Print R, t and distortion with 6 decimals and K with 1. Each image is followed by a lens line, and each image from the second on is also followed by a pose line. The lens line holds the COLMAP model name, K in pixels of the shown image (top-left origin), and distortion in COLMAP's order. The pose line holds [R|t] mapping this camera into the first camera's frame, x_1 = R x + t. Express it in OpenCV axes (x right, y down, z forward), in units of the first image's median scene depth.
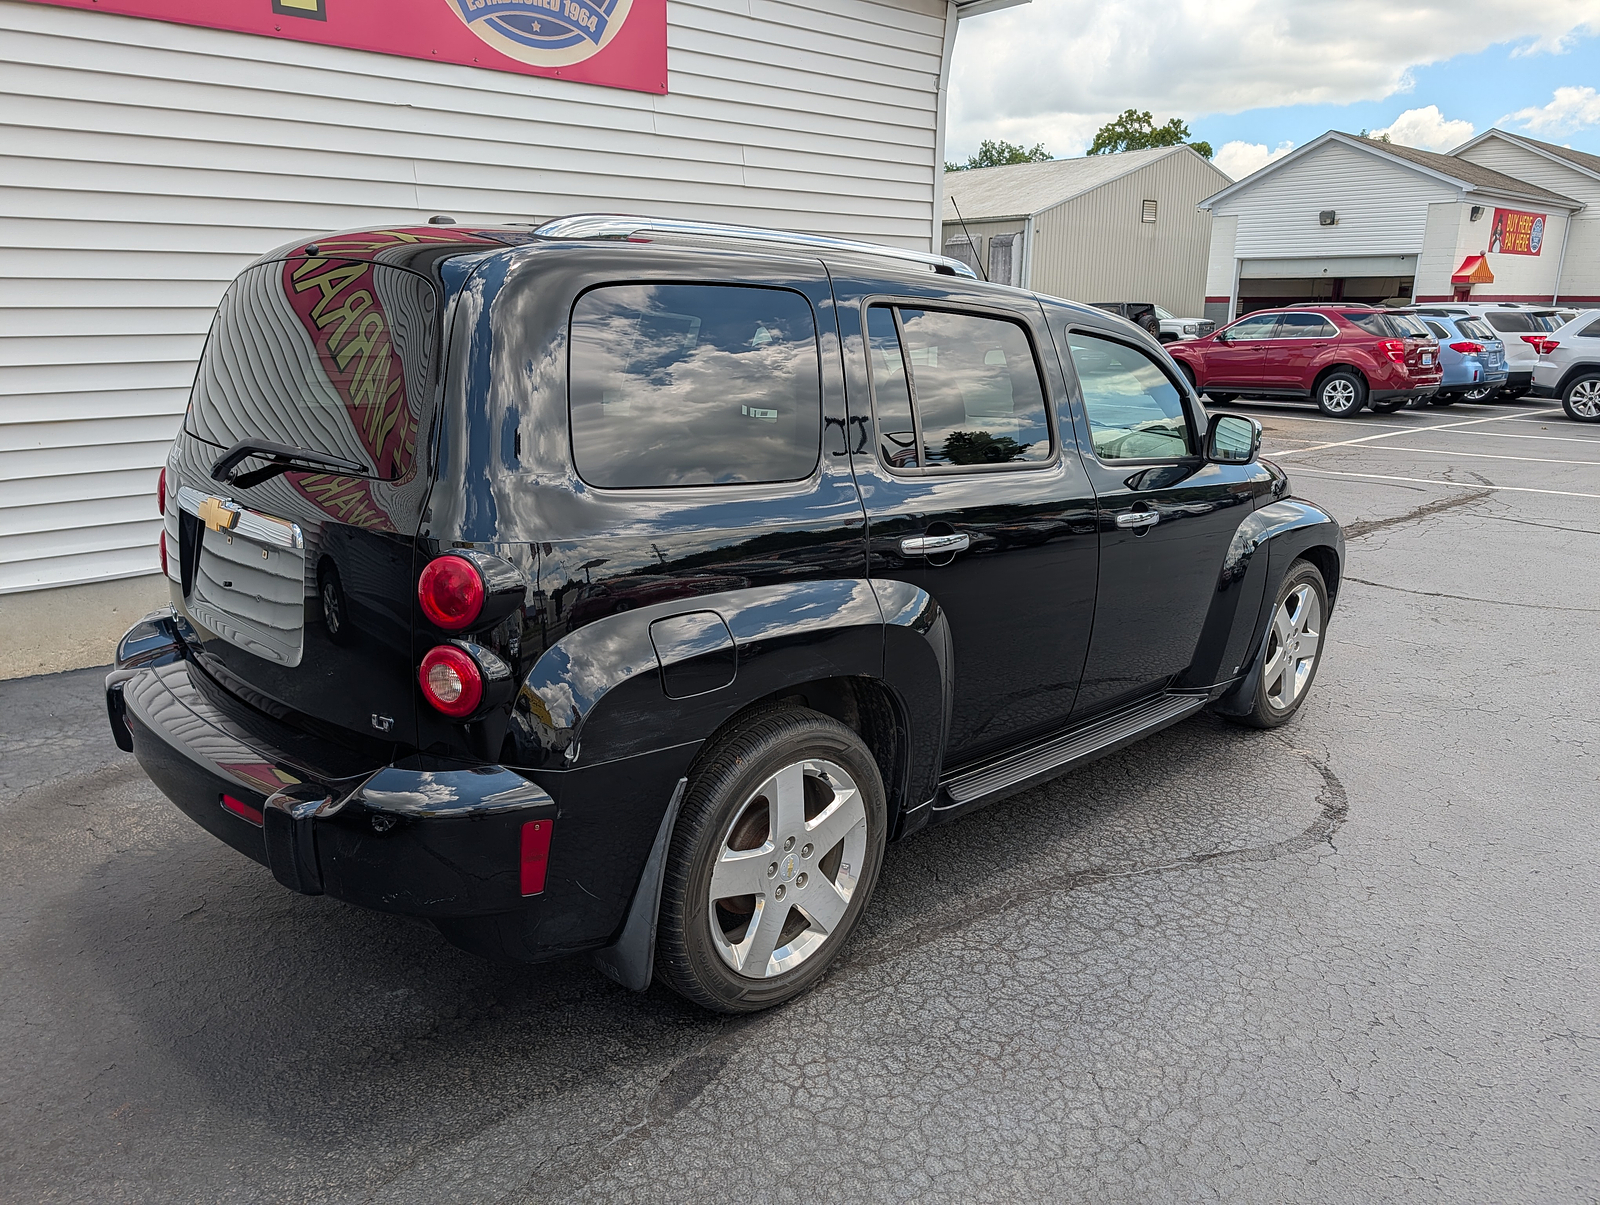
lens RADIAL K [[1139.5, 0, 800.0], [0, 1139.5, 602.5], [0, 0, 1]] dist [0.006828, -0.004222]
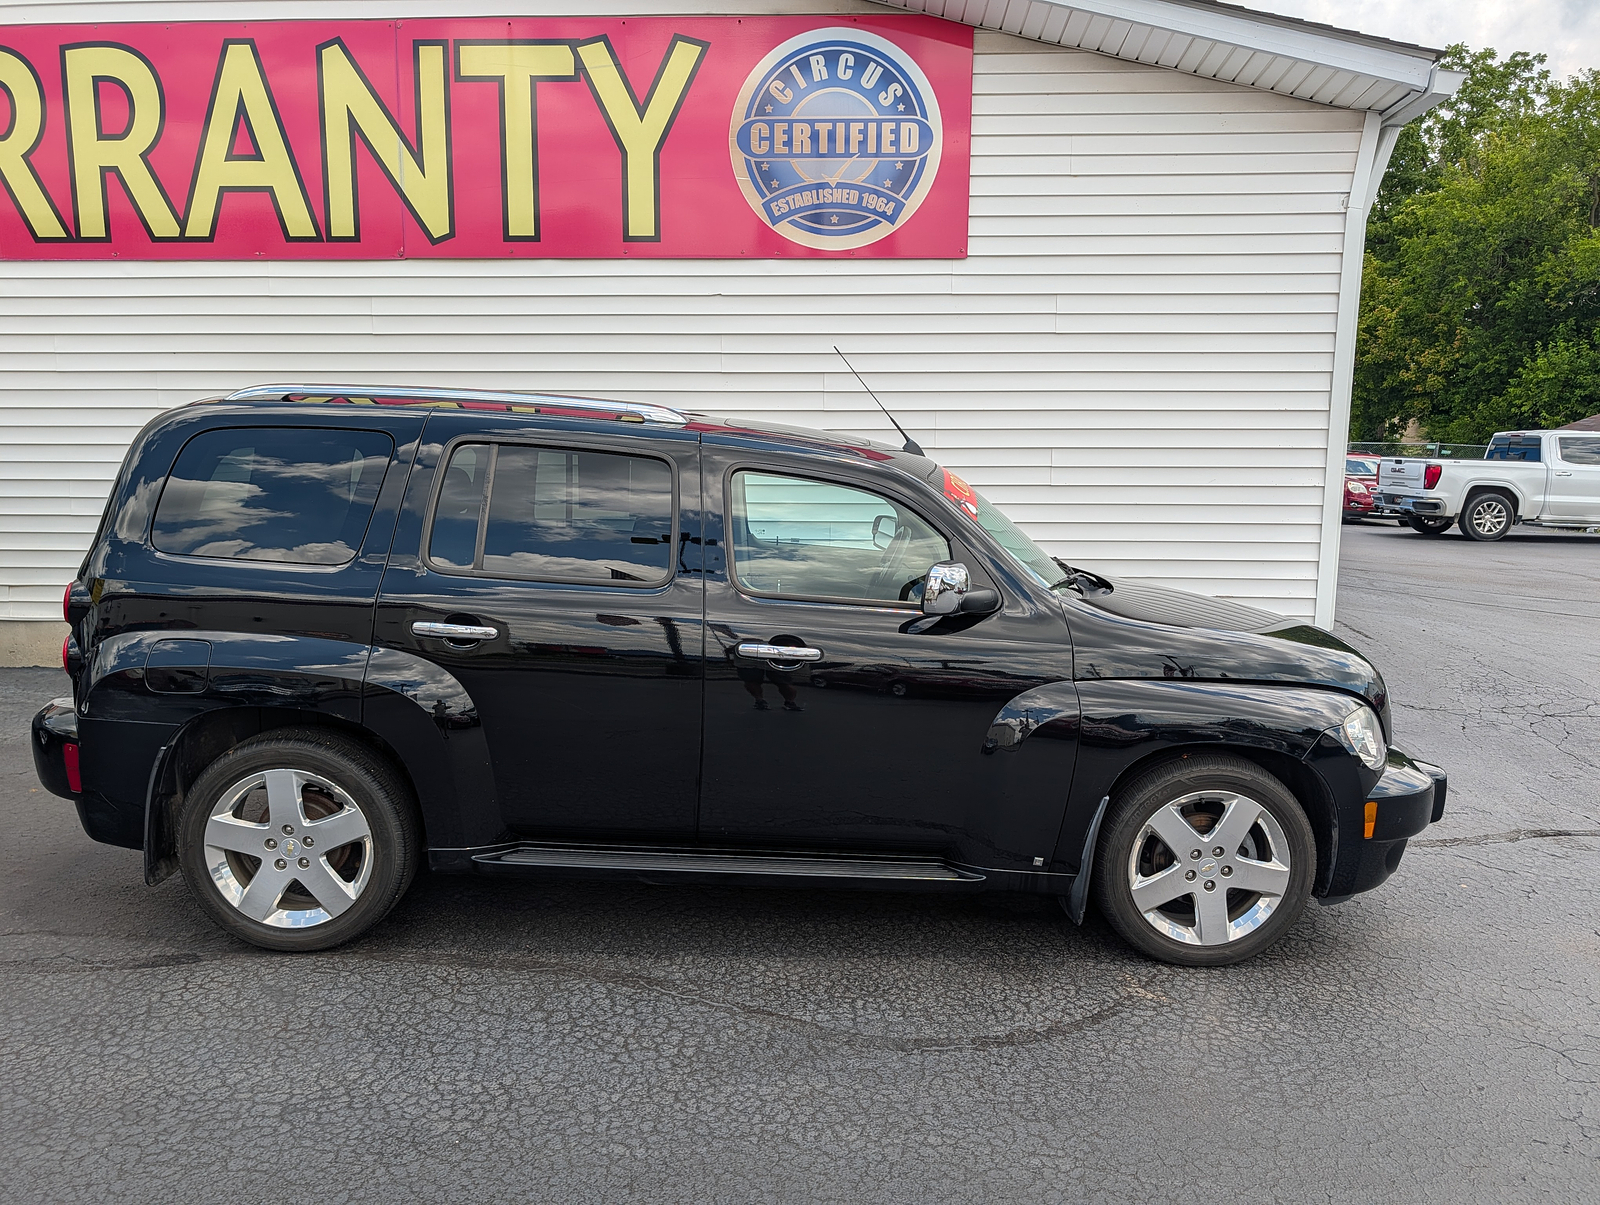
lens RADIAL K [[1128.7, 0, 800.0], [0, 1128.7, 602.5], [0, 0, 1]] dist [0.000541, -0.002161]
pose [[0.727971, 0.095183, -0.678969, 0.612838], [-0.175406, 0.983214, -0.050231, -0.043441], [0.662790, 0.155662, 0.732447, 0.175222]]
